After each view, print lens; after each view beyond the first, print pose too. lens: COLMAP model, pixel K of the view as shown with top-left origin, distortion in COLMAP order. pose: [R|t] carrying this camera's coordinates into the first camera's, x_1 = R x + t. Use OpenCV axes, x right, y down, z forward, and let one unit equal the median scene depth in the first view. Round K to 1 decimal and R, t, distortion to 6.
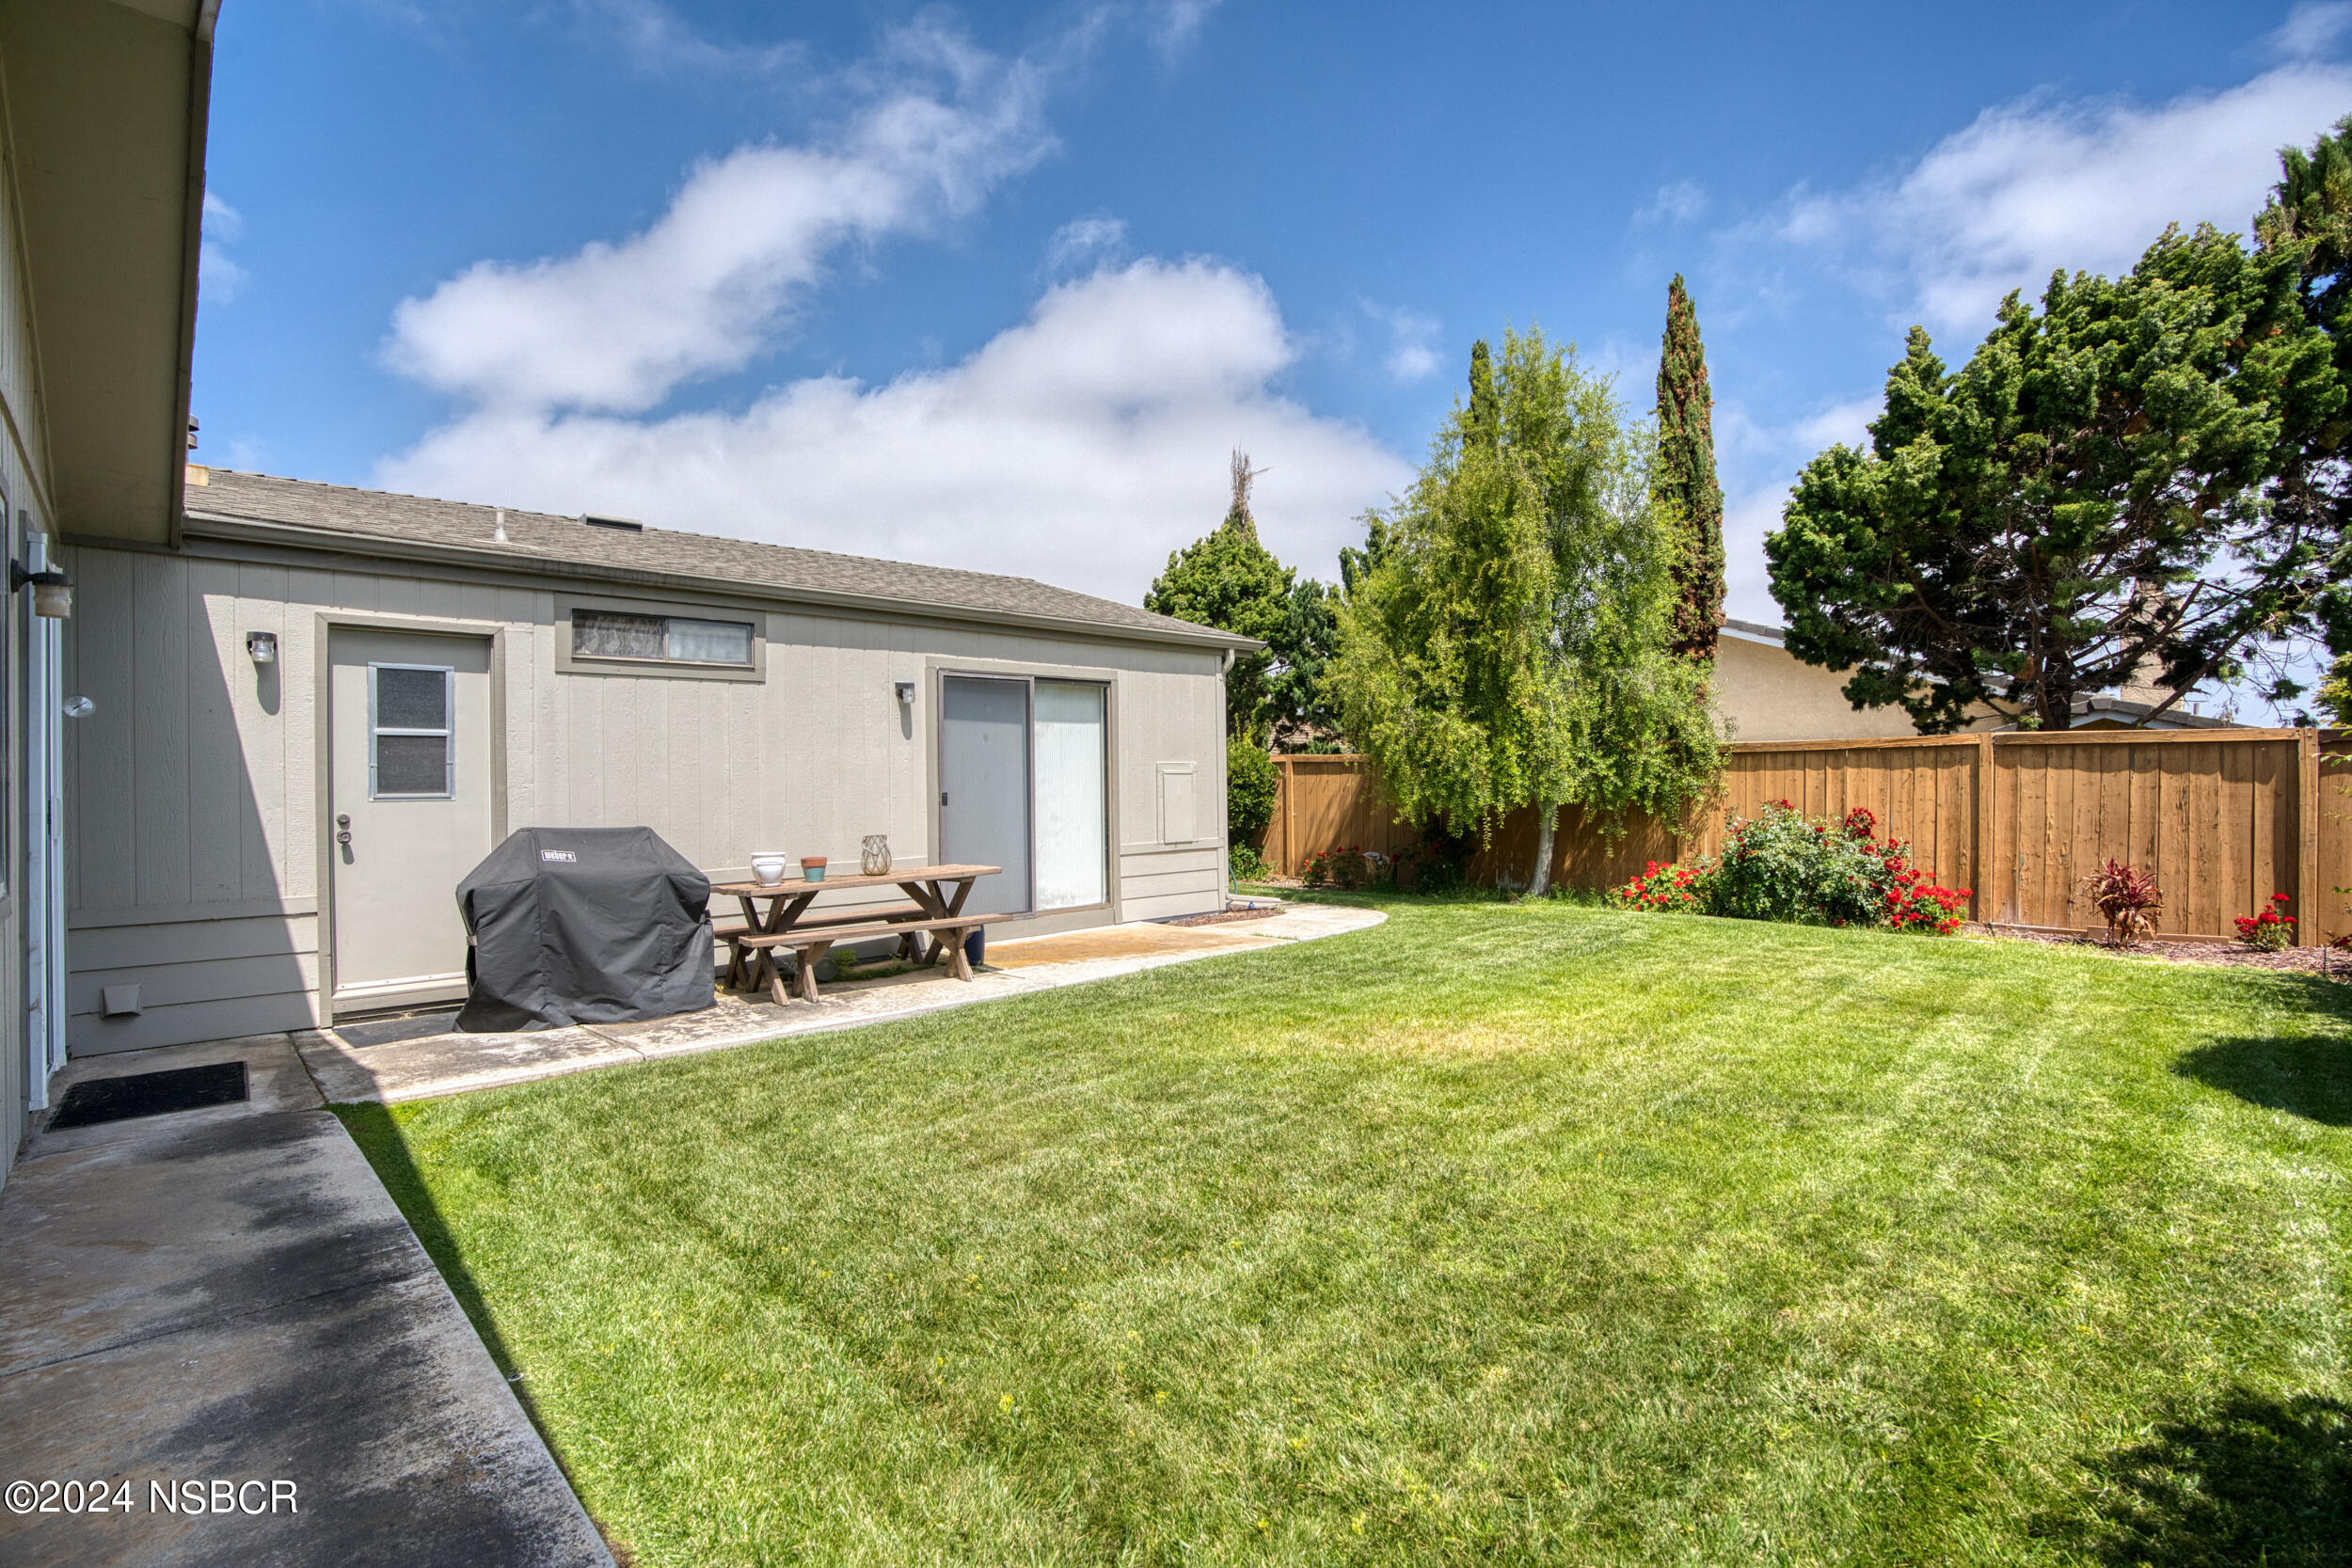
lens RADIAL K [[1115.5, 0, 1193.1], [0, 1115.5, 785.6], [0, 0, 1]] dist [-0.089856, 0.024758]
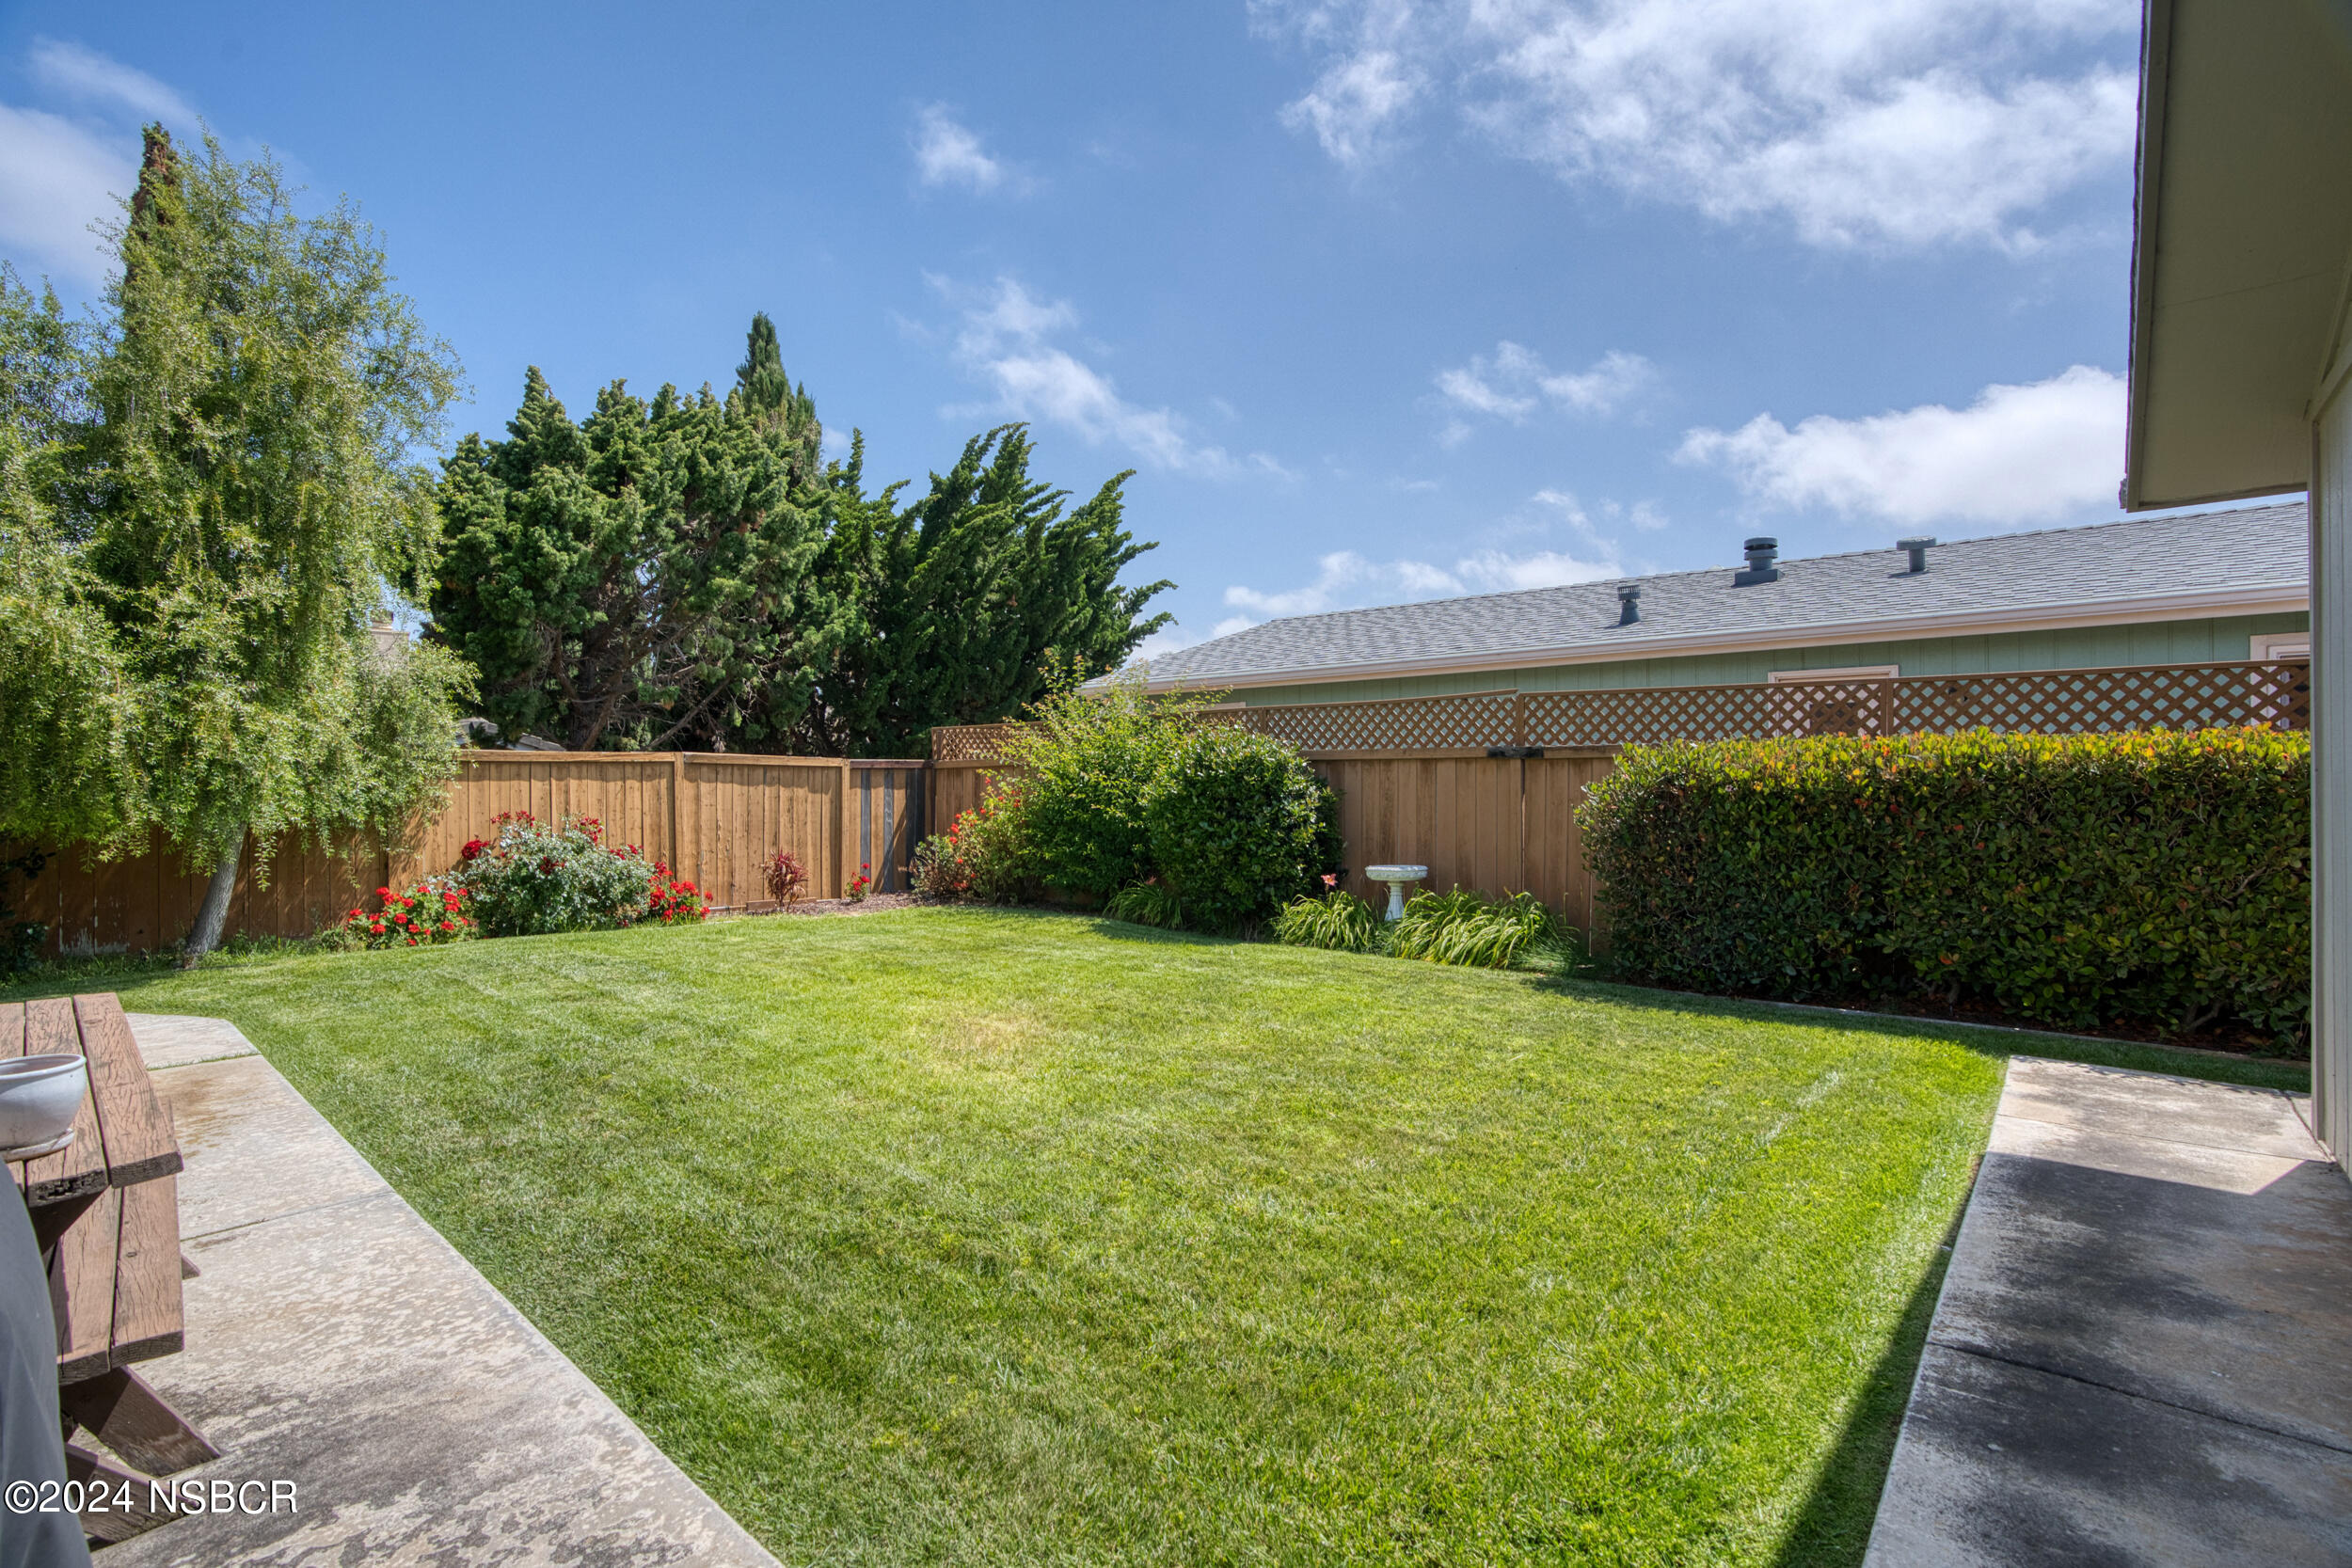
lens RADIAL K [[1062.3, 0, 1166.8], [0, 1062.3, 771.0], [0, 0, 1]] dist [-0.007596, 0.001880]
pose [[-0.074553, 0.021227, 0.996991, -0.502631], [0.000427, 0.999774, -0.021254, -0.002676], [-0.997217, -0.001158, -0.074545, 0.546728]]
